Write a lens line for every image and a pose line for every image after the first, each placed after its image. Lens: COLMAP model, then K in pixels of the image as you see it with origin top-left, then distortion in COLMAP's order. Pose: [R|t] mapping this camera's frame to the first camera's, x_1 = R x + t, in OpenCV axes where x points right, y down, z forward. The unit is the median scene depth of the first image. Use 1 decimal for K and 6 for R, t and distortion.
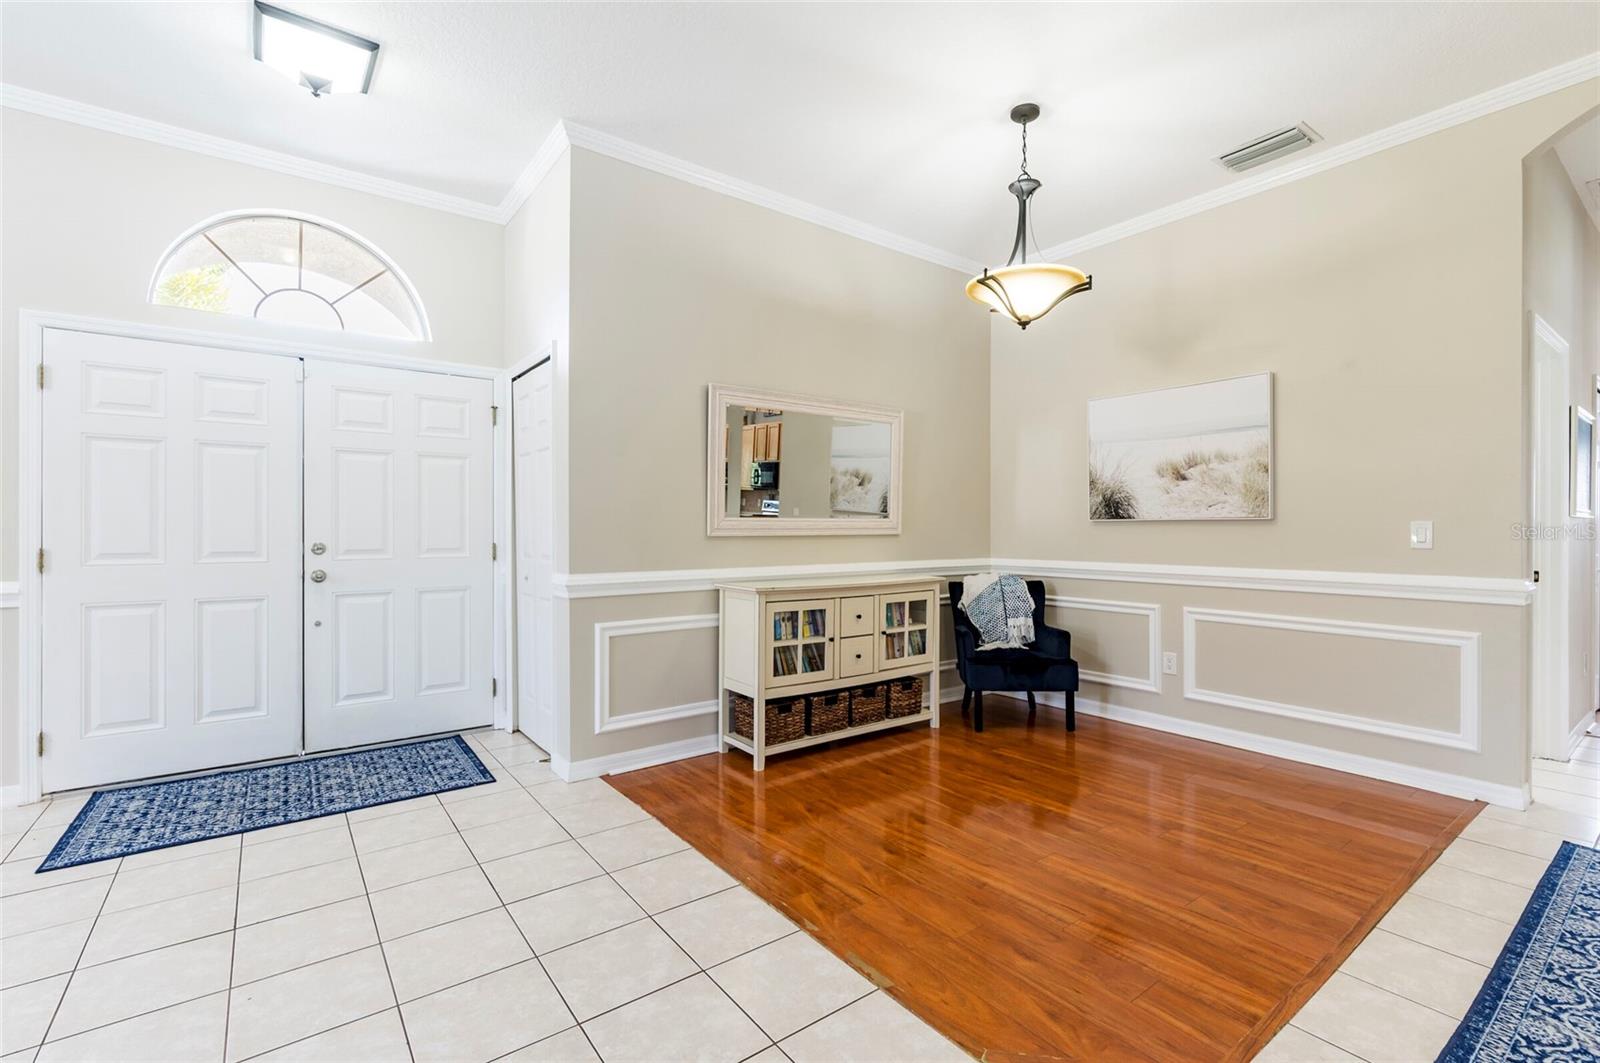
lens RADIAL K [[704.1, 0, 800.4], [0, 704.1, 545.2], [0, 0, 1]] dist [-0.001535, -0.000101]
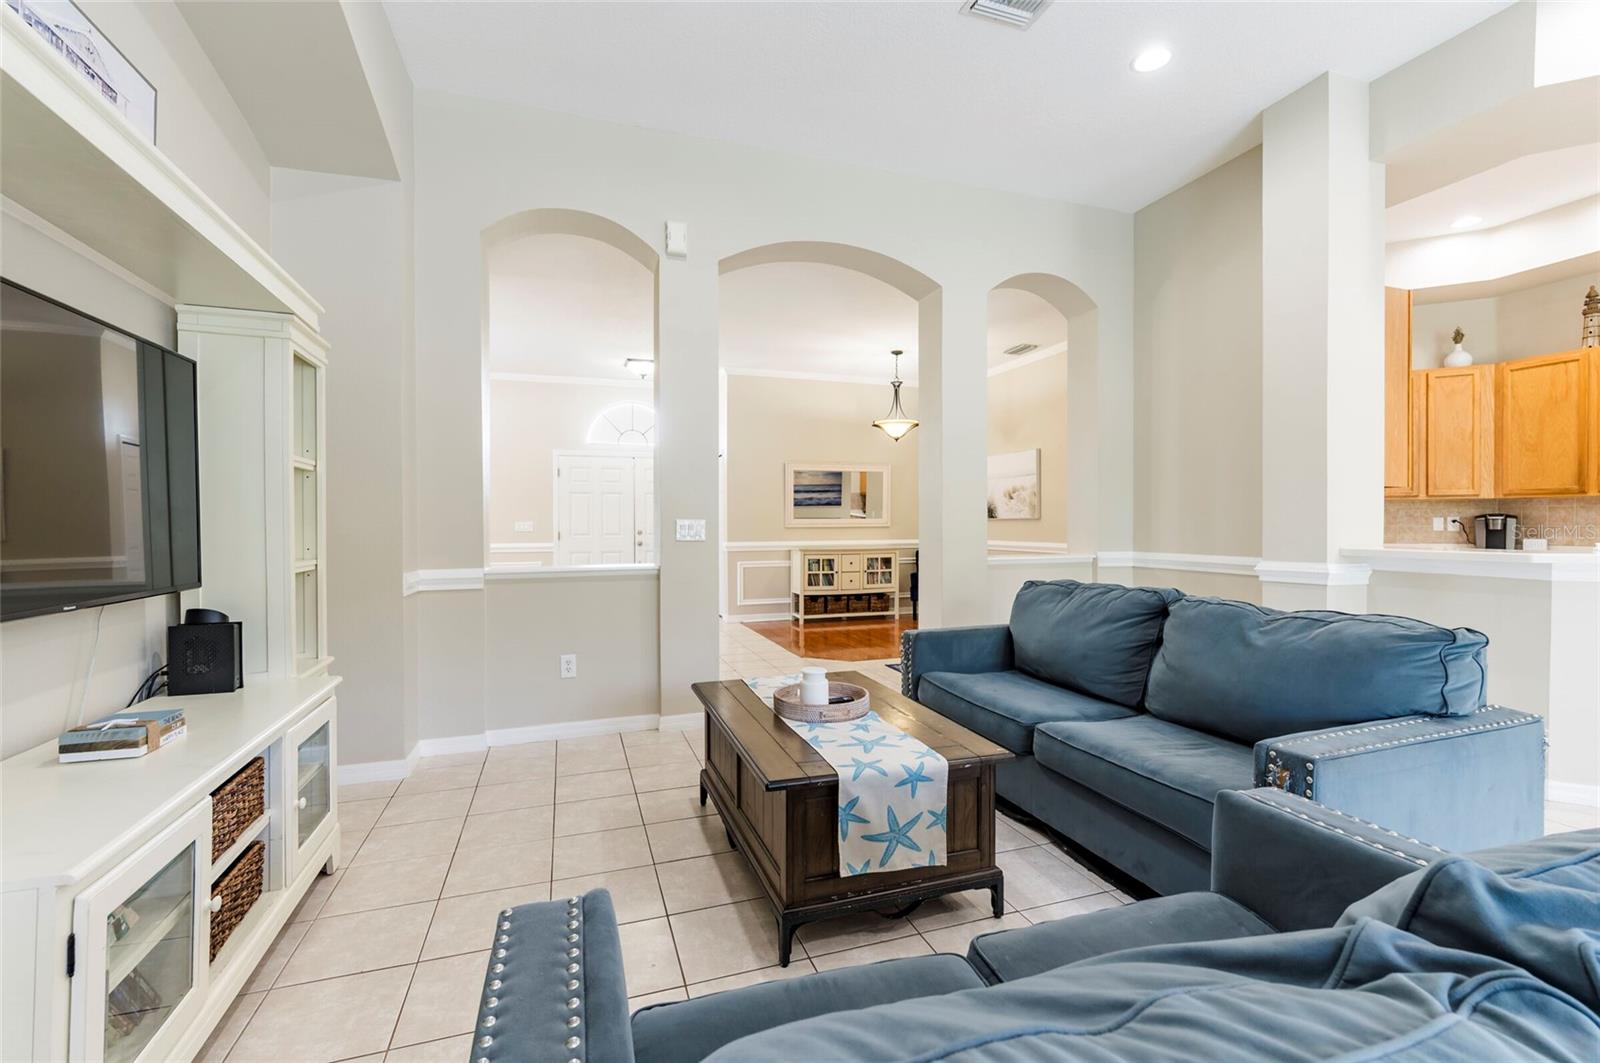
lens RADIAL K [[704.1, 0, 802.2], [0, 704.1, 527.3], [0, 0, 1]] dist [-0.001535, -0.000101]
pose [[0.949467, -0.001820, -0.313861, 0.651013], [-0.001673, 0.999940, -0.010861, 0.012856], [0.313862, 0.010837, 0.949407, -1.196301]]
